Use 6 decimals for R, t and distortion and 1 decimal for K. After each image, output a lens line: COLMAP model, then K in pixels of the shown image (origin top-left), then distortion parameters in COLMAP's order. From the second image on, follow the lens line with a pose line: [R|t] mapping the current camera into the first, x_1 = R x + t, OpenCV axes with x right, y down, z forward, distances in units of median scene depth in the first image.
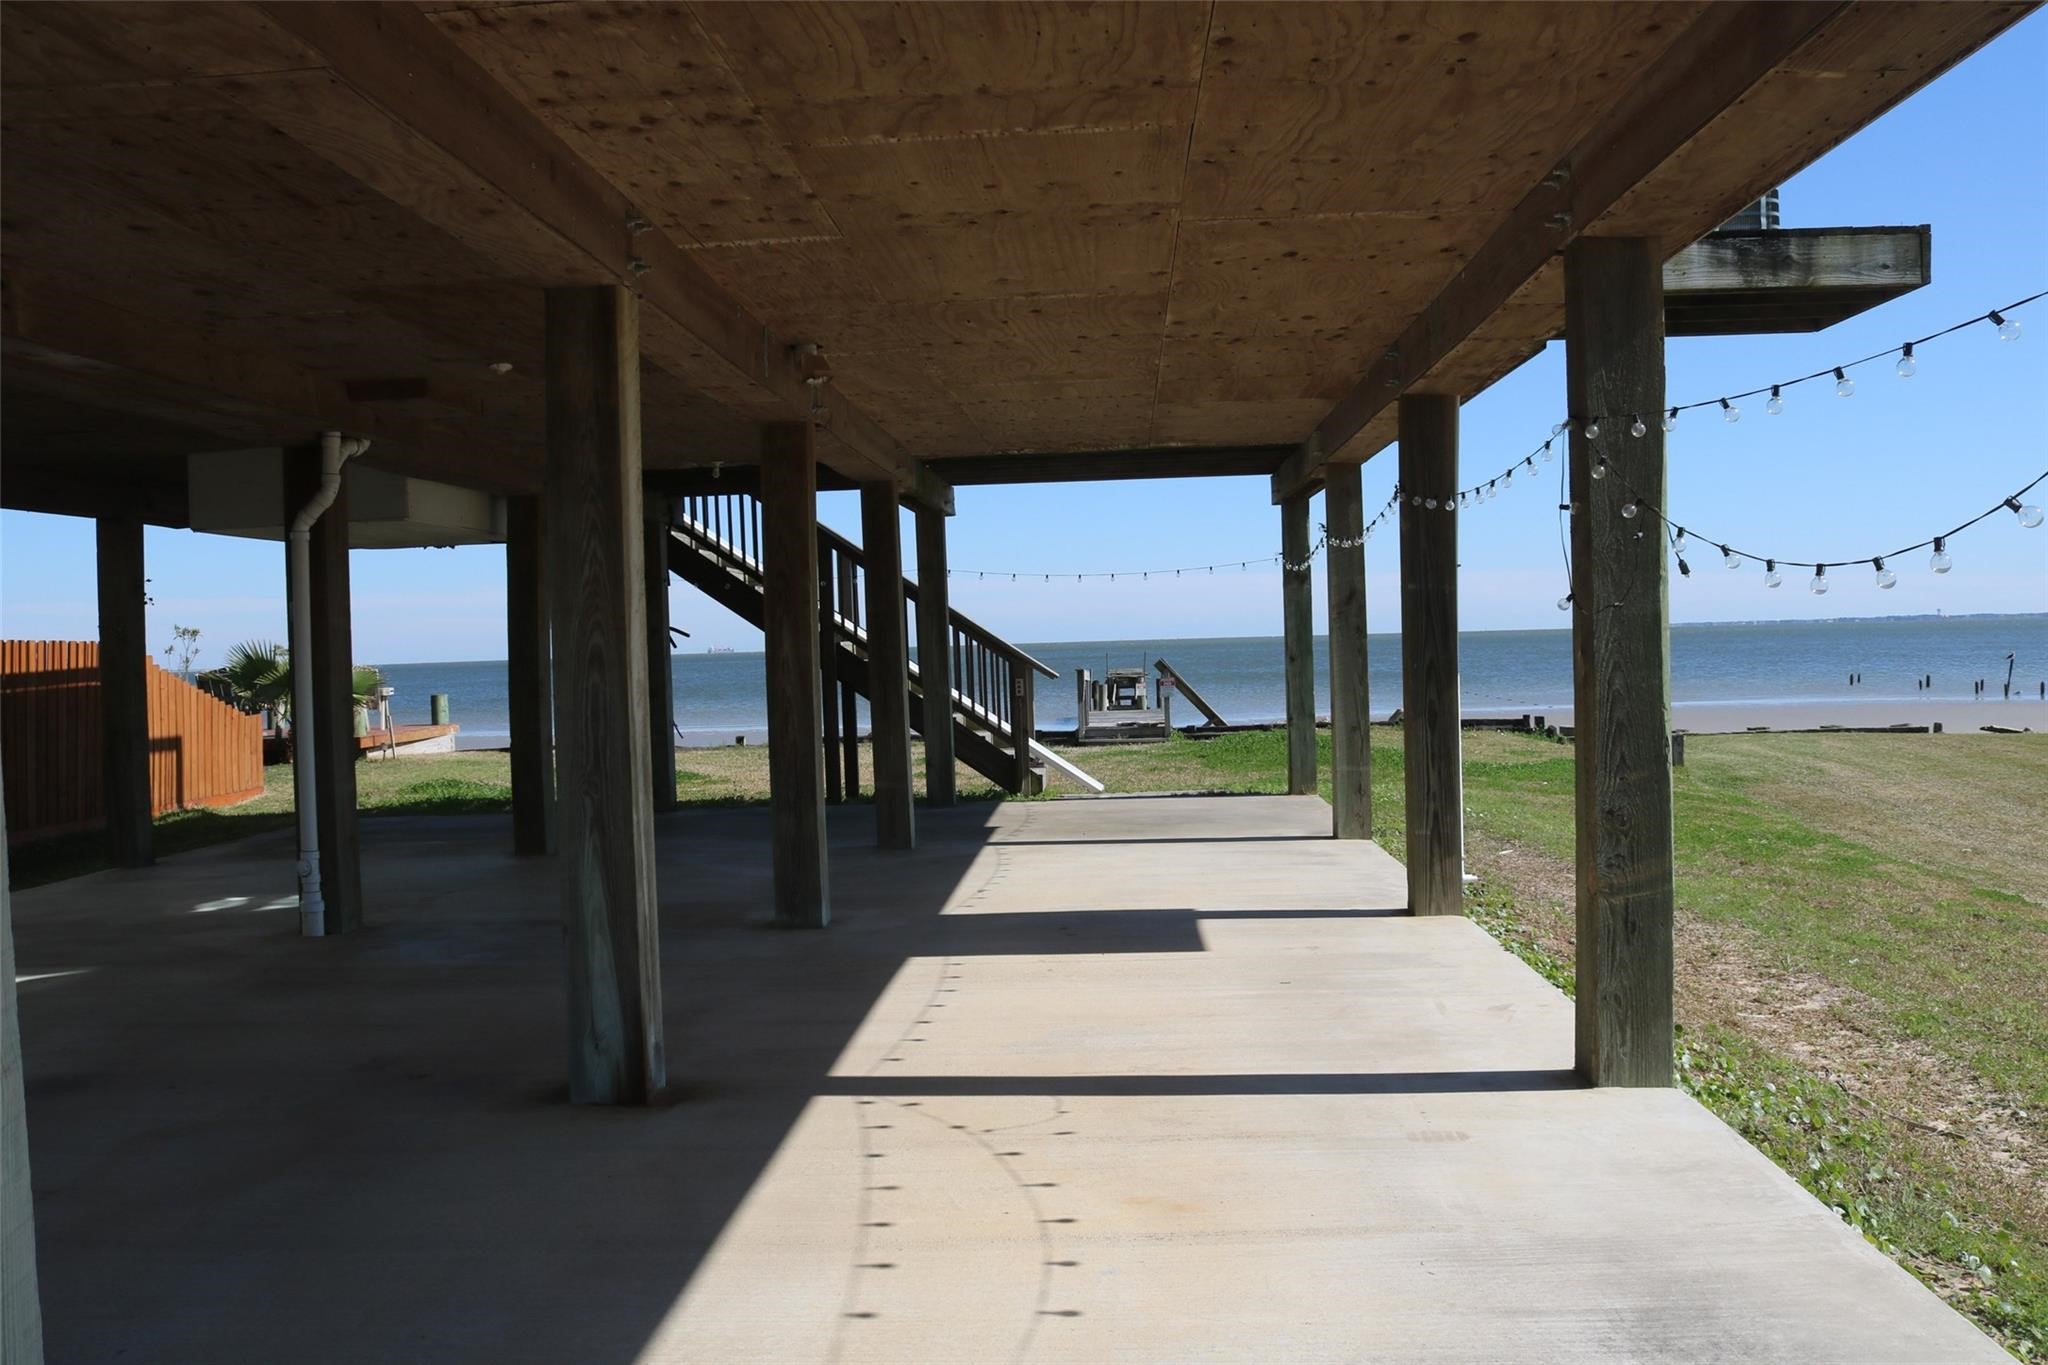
lens RADIAL K [[1722.4, 0, 1024.0], [0, 1722.4, 682.5], [0, 0, 1]] dist [-0.130669, 0.000712]
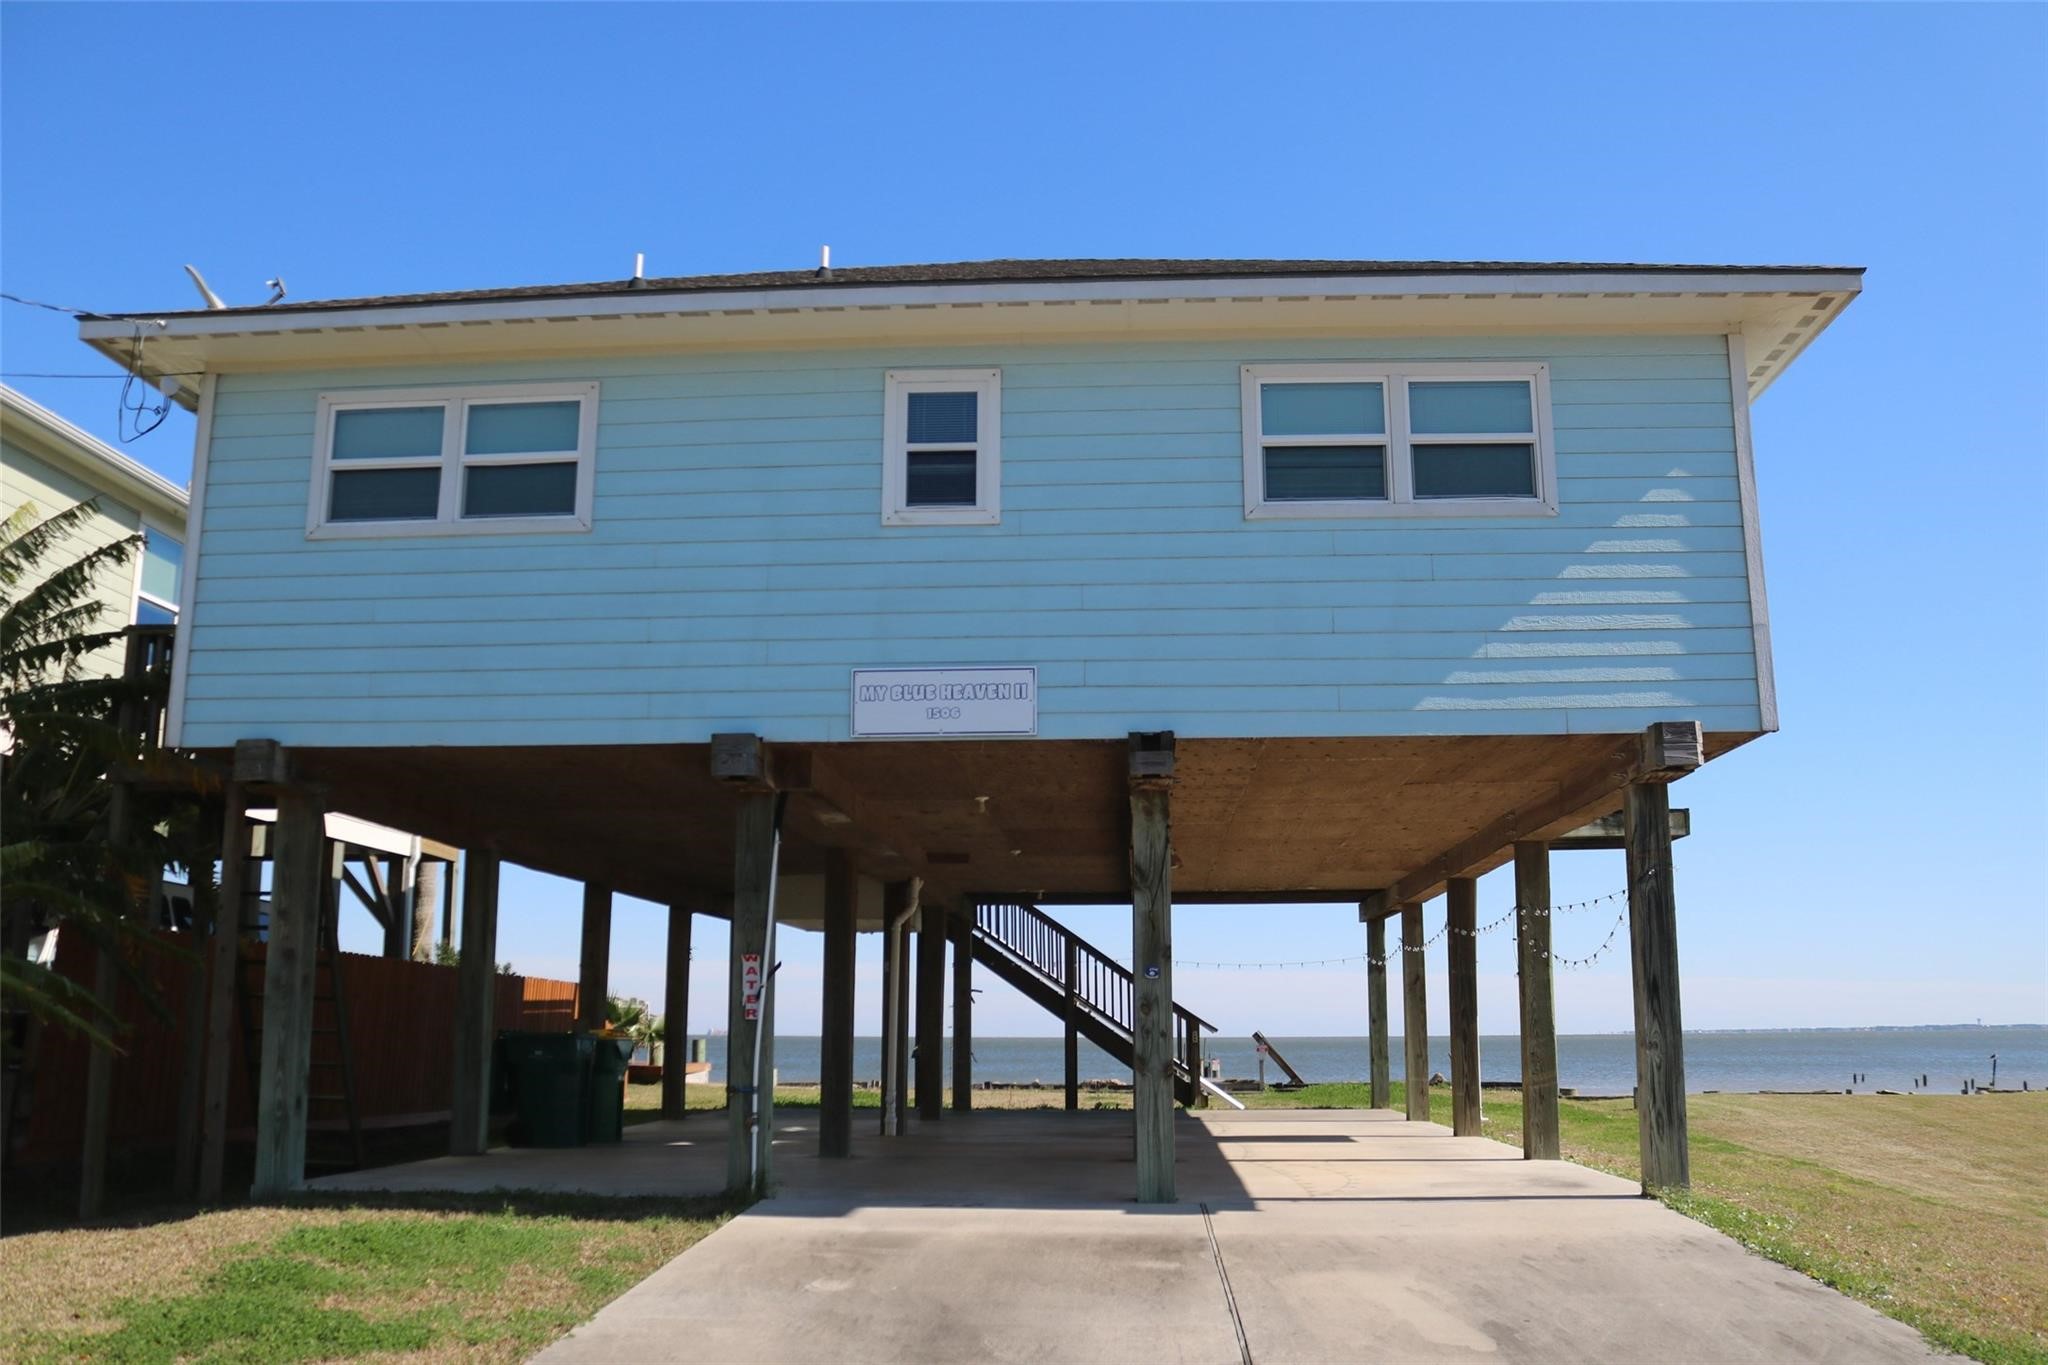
lens RADIAL K [[1722.4, 0, 1024.0], [0, 1722.4, 682.5], [0, 0, 1]] dist [-0.130669, 0.000712]
pose [[0.999368, 0.030612, -0.018044, -0.178818], [-0.033880, 0.974000, -0.224000, 0.054989], [0.010718, 0.224470, 0.974422, -0.729759]]
